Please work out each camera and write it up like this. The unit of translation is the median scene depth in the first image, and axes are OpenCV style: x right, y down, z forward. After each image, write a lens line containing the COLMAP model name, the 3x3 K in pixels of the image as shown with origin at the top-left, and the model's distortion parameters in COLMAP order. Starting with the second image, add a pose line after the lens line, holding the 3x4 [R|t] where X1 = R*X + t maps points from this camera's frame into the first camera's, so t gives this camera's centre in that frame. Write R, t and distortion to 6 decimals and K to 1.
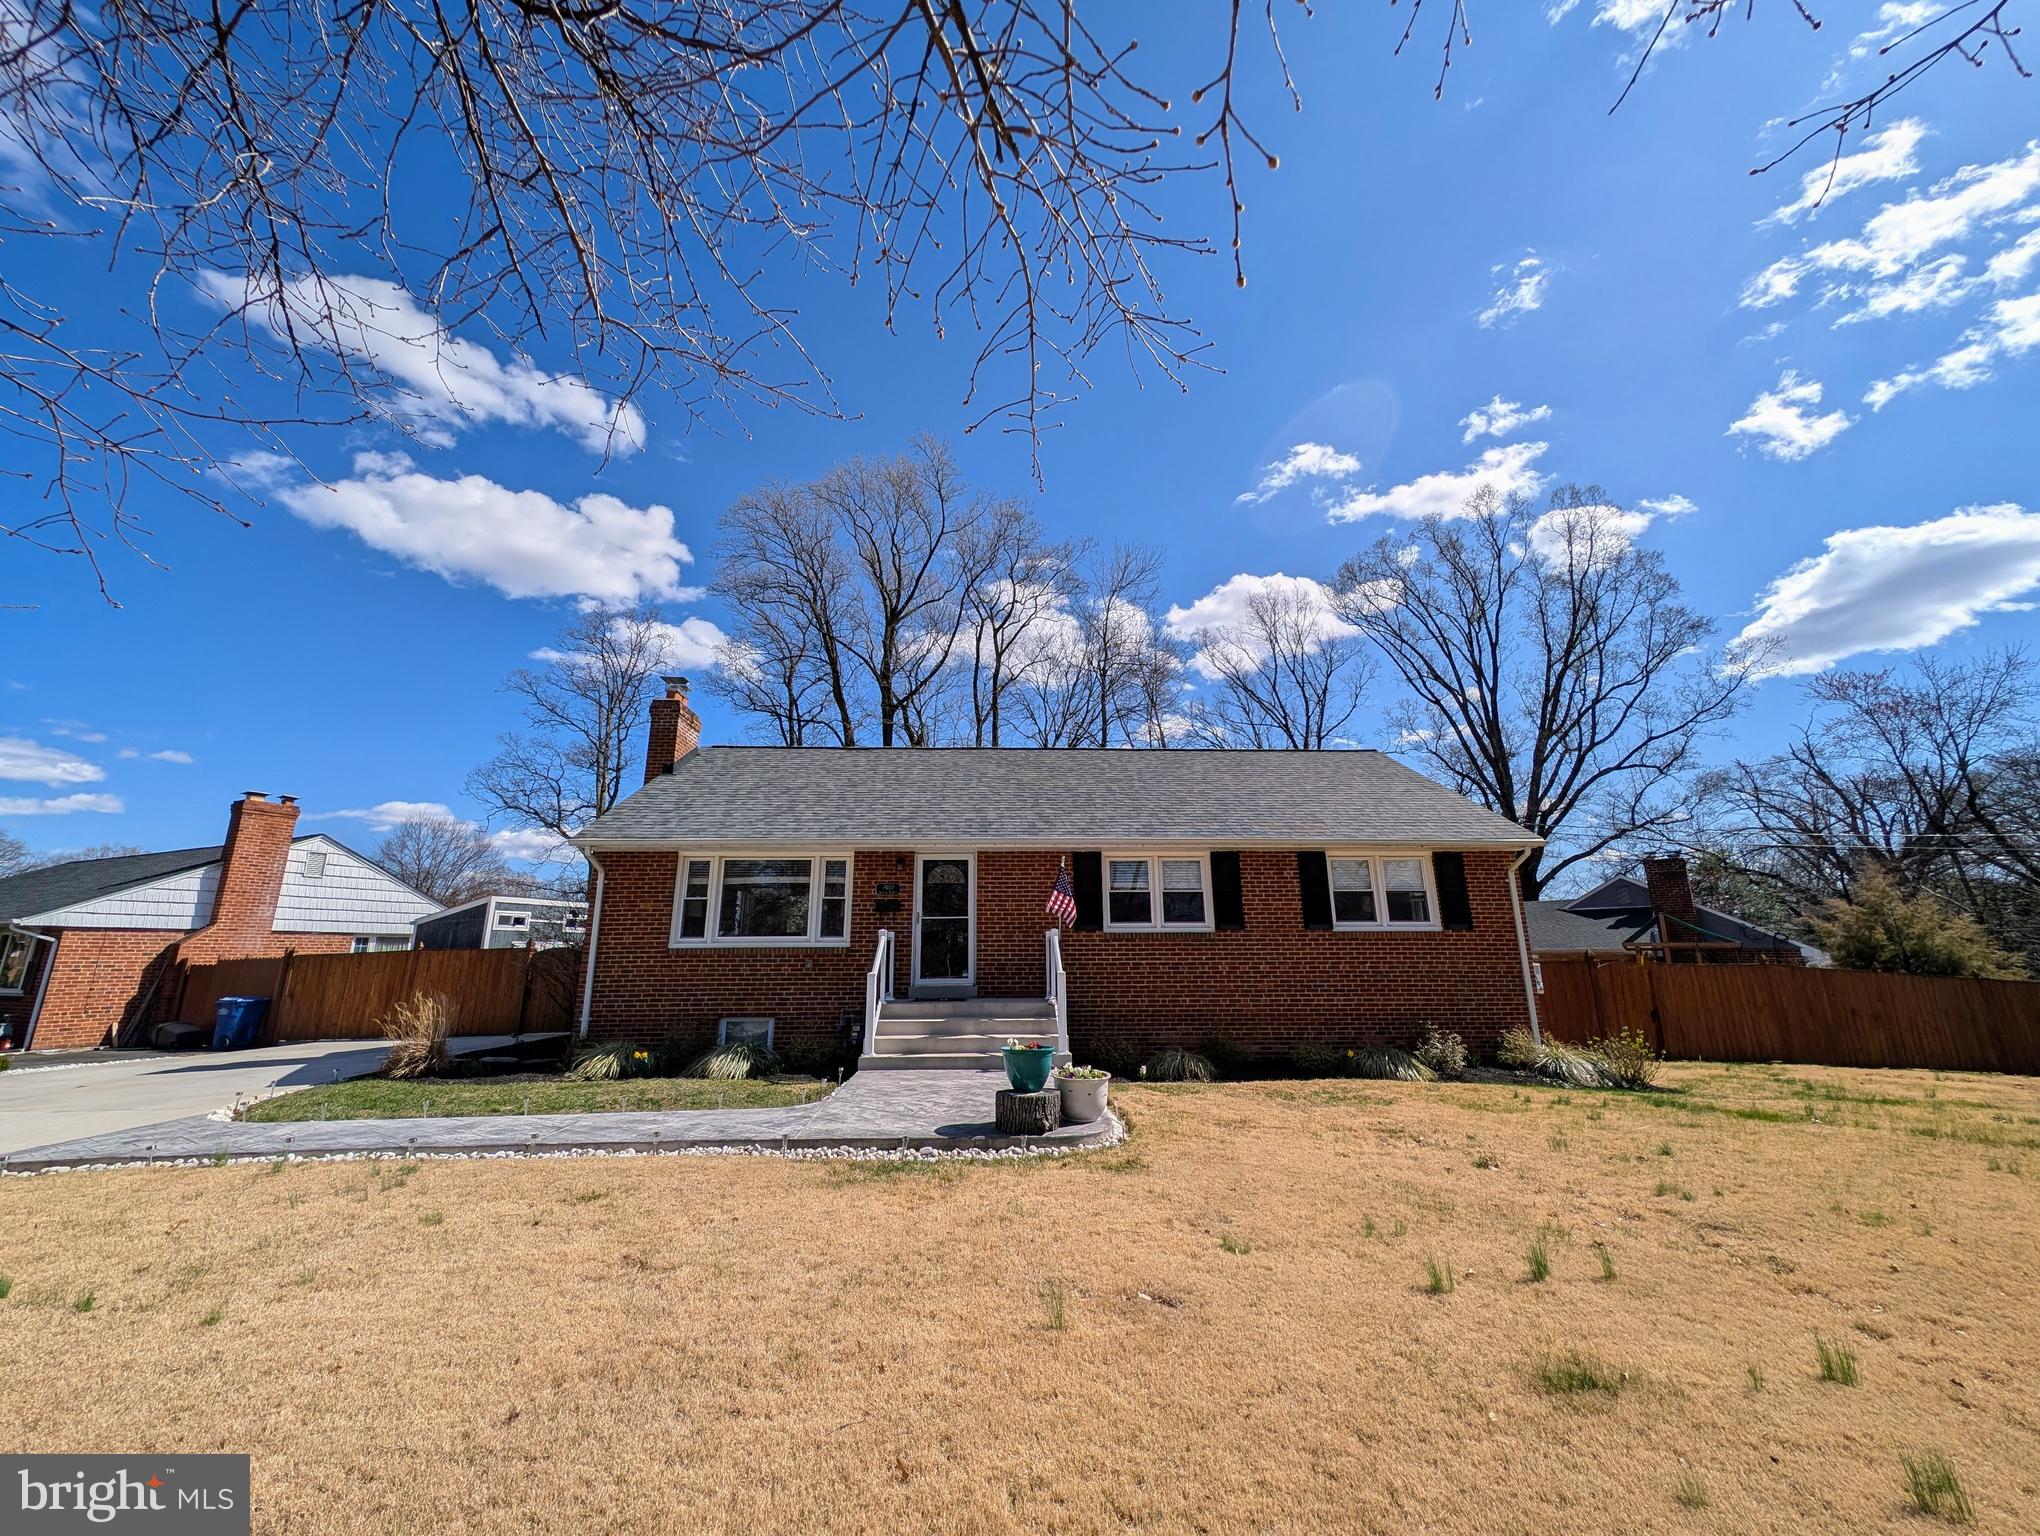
lens RADIAL K [[737.8, 0, 1017.7], [0, 737.8, 744.8], [0, 0, 1]] dist [0.001344, 0.000054]
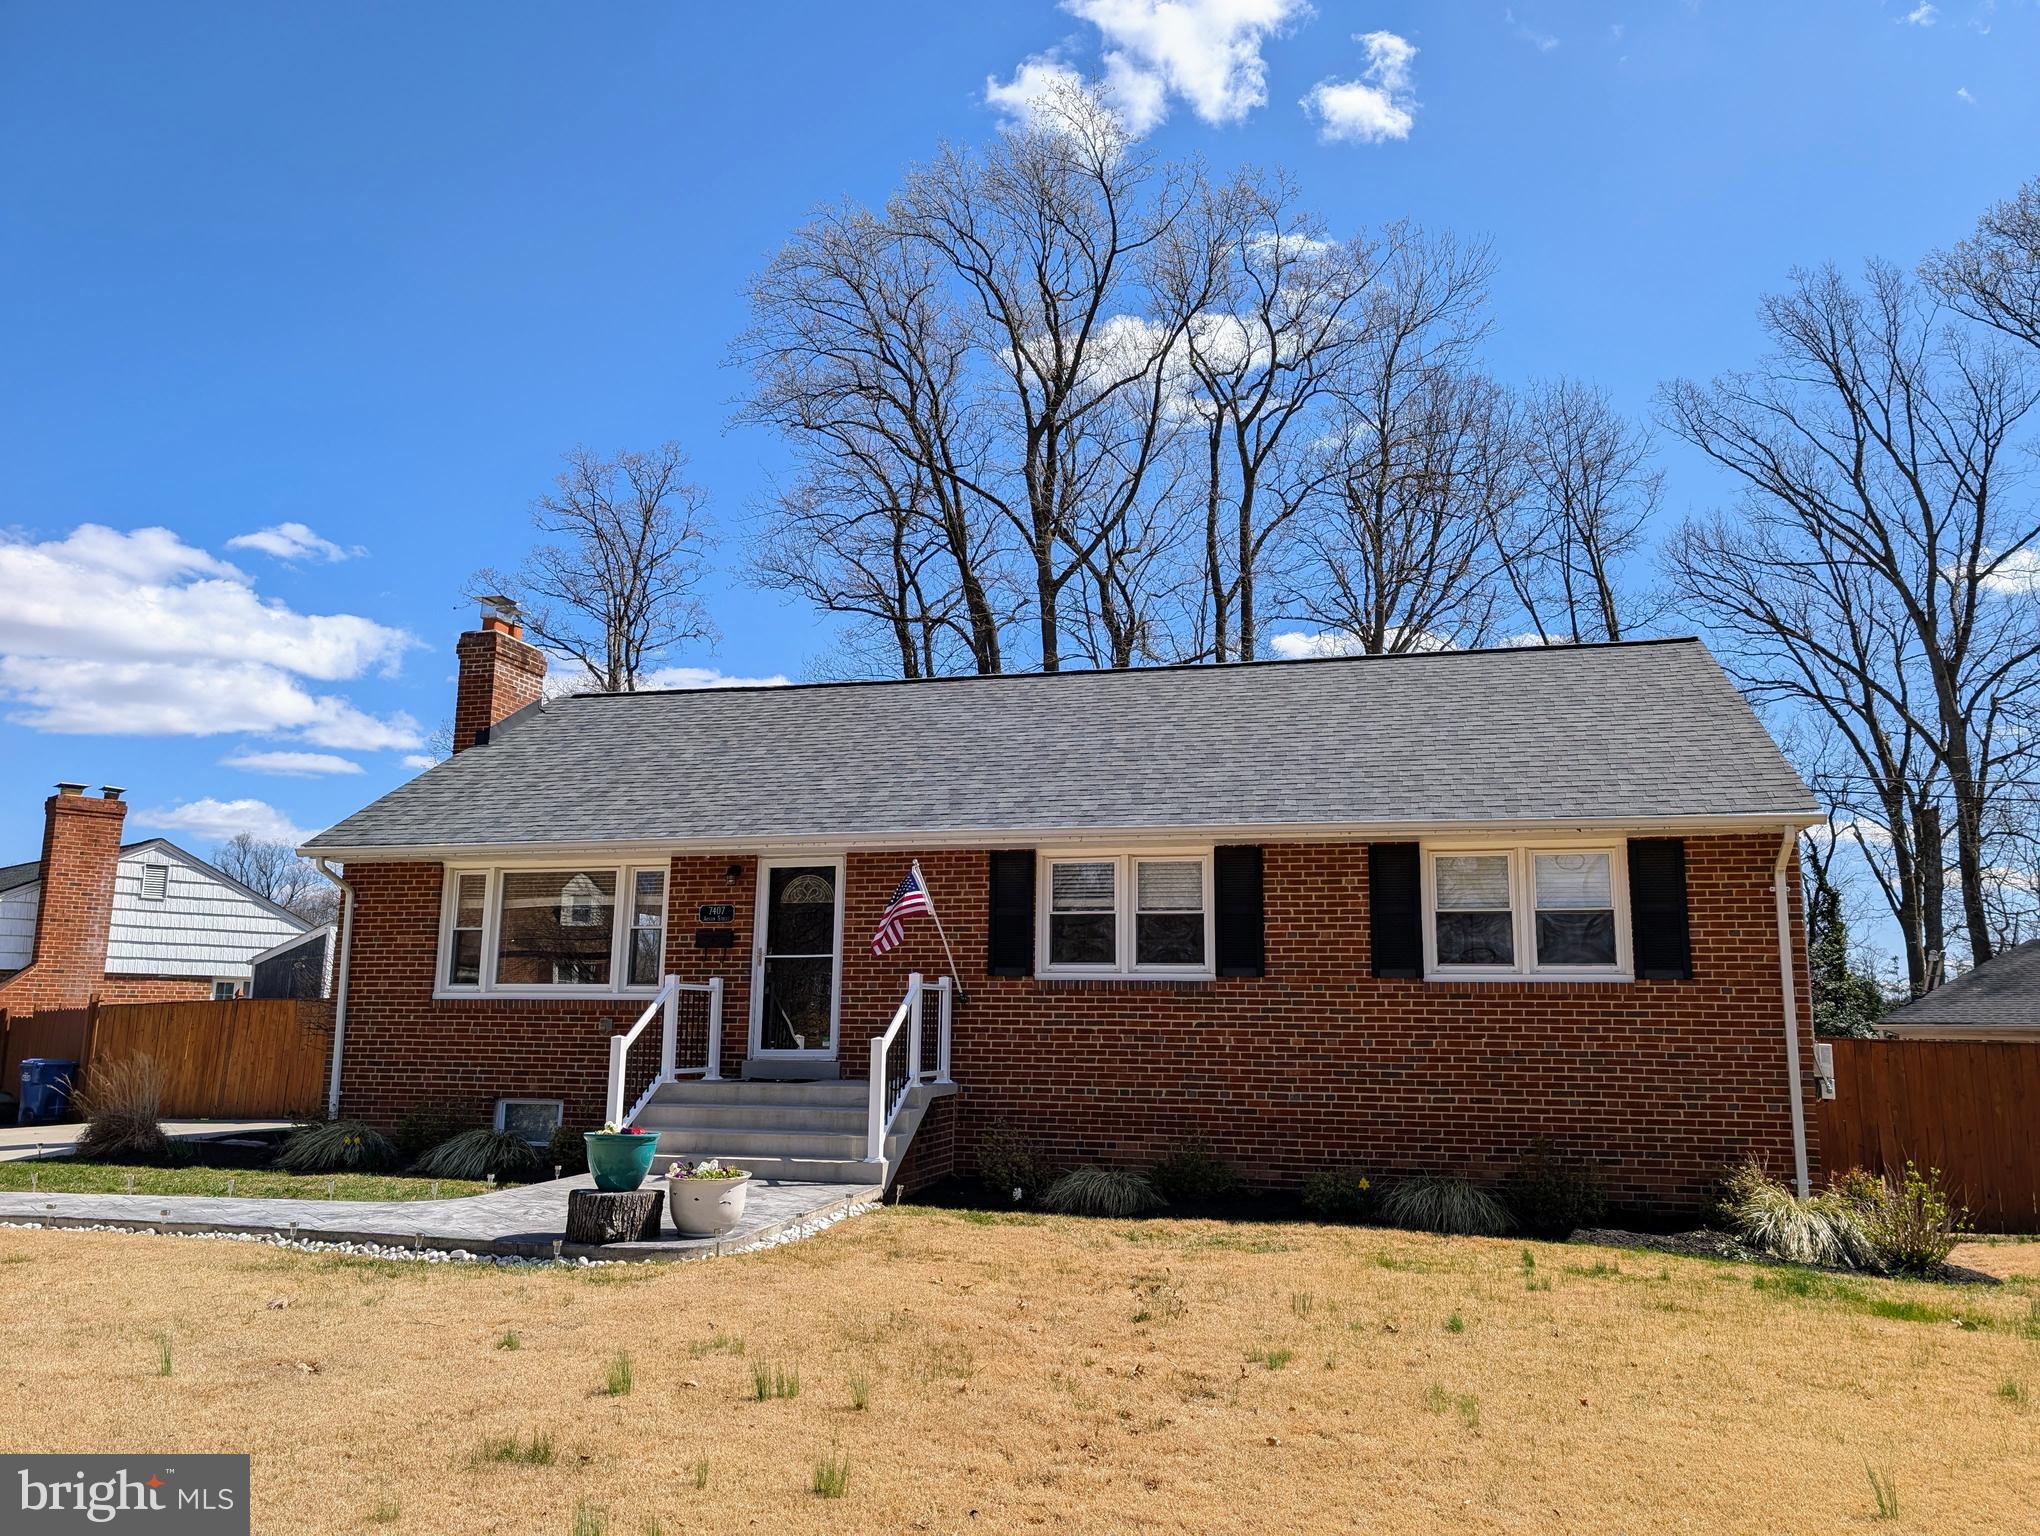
lens RADIAL K [[1433.9, 0, 1107.6], [0, 1433.9, 702.6], [0, 0, 1]] dist [0.005617, -0.005220]
pose [[0.961569, -0.046322, -0.270627, 0.496649], [0.060826, 0.997113, 0.045451, -0.027258], [0.267740, -0.060166, 0.961611, -0.118934]]
